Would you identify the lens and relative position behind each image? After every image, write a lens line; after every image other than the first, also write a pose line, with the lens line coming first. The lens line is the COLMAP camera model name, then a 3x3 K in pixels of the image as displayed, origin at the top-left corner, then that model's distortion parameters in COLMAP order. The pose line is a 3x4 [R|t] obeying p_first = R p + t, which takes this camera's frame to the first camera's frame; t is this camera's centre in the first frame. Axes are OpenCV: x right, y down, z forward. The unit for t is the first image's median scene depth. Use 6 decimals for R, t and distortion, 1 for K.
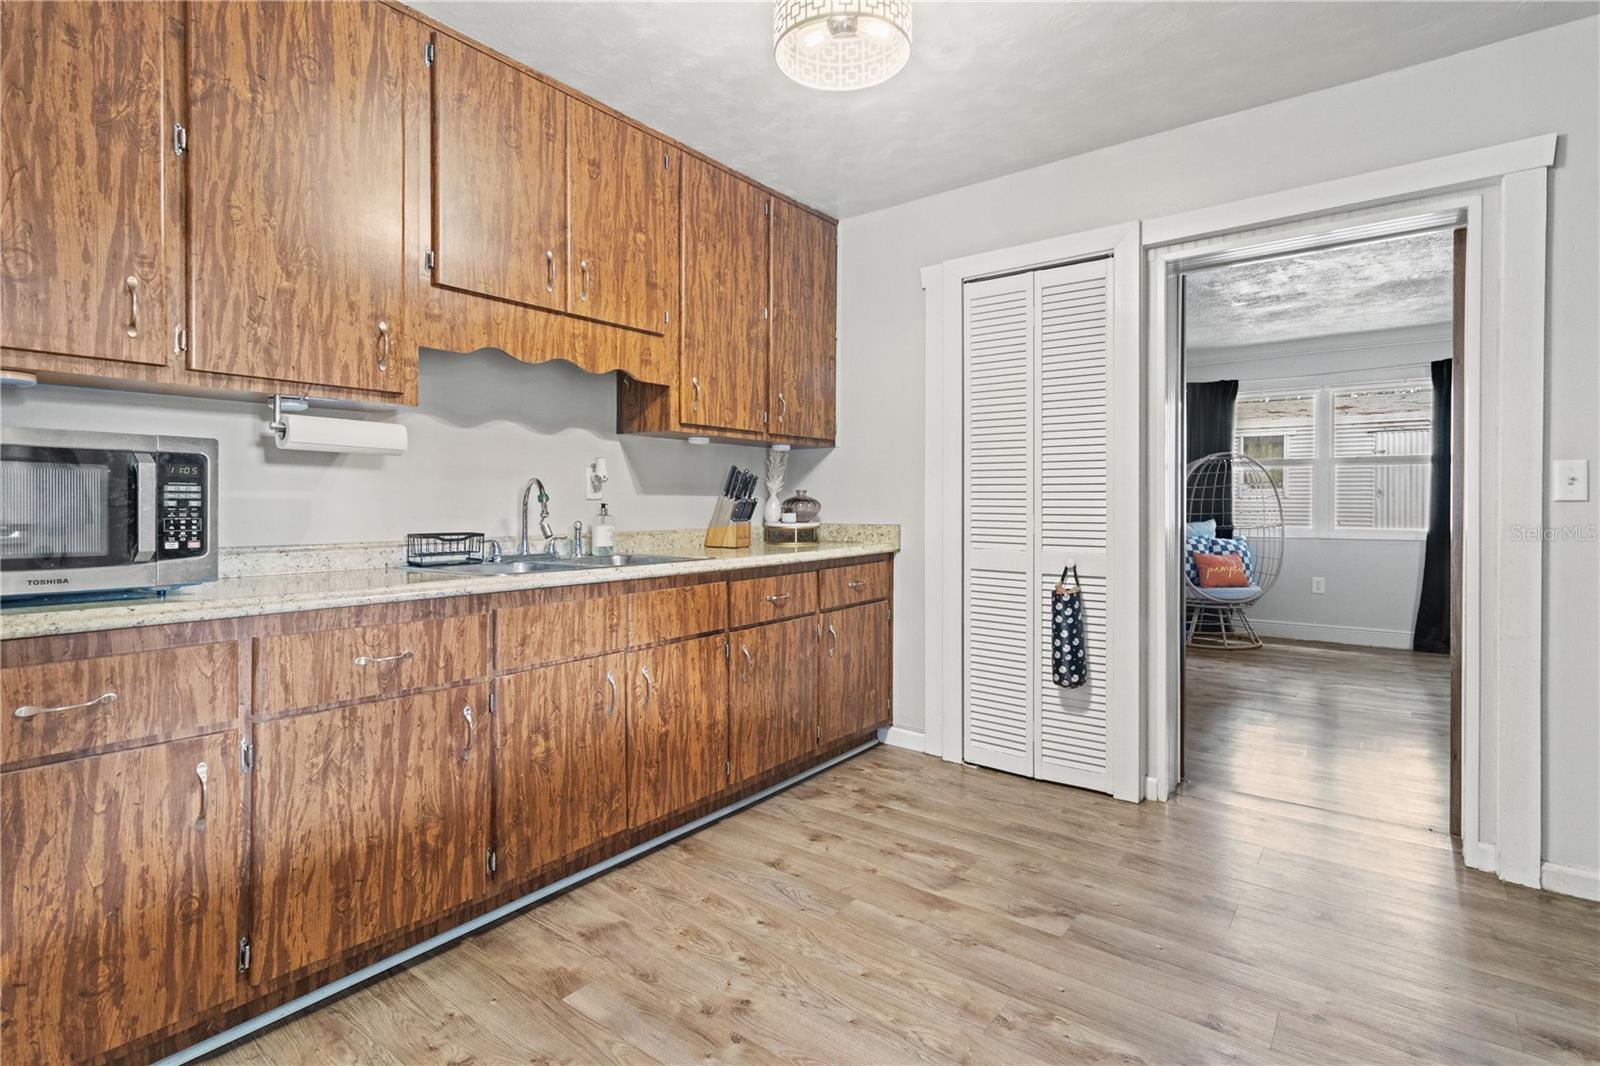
lens RADIAL K [[798.4, 0, 798.0], [0, 798.4, 514.3], [0, 0, 1]] dist [0.001263, 0.000045]
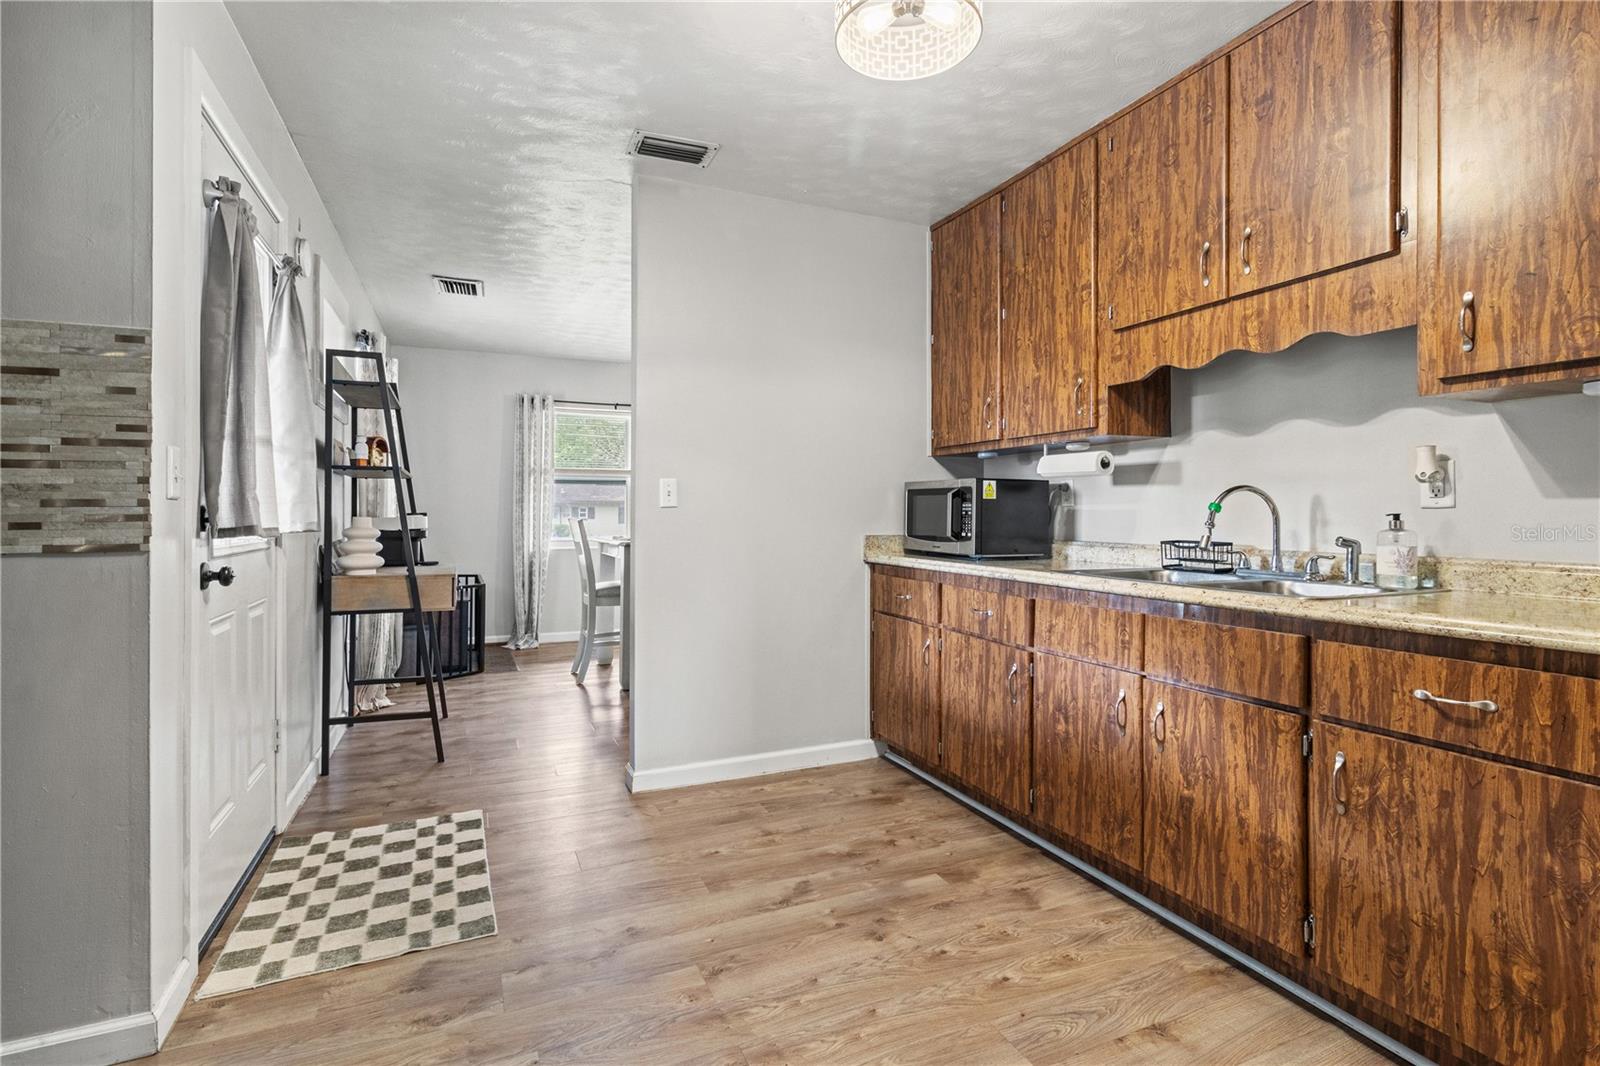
lens RADIAL K [[765.3, 0, 816.1], [0, 765.3, 512.7], [0, 0, 1]] dist [0.001977, -0.000001]
pose [[-0.475588, -0.001072, -0.879667, 0.756176], [-0.013760, 0.999886, 0.006221, -0.015158], [0.879560, 0.015063, -0.475549, 1.127886]]
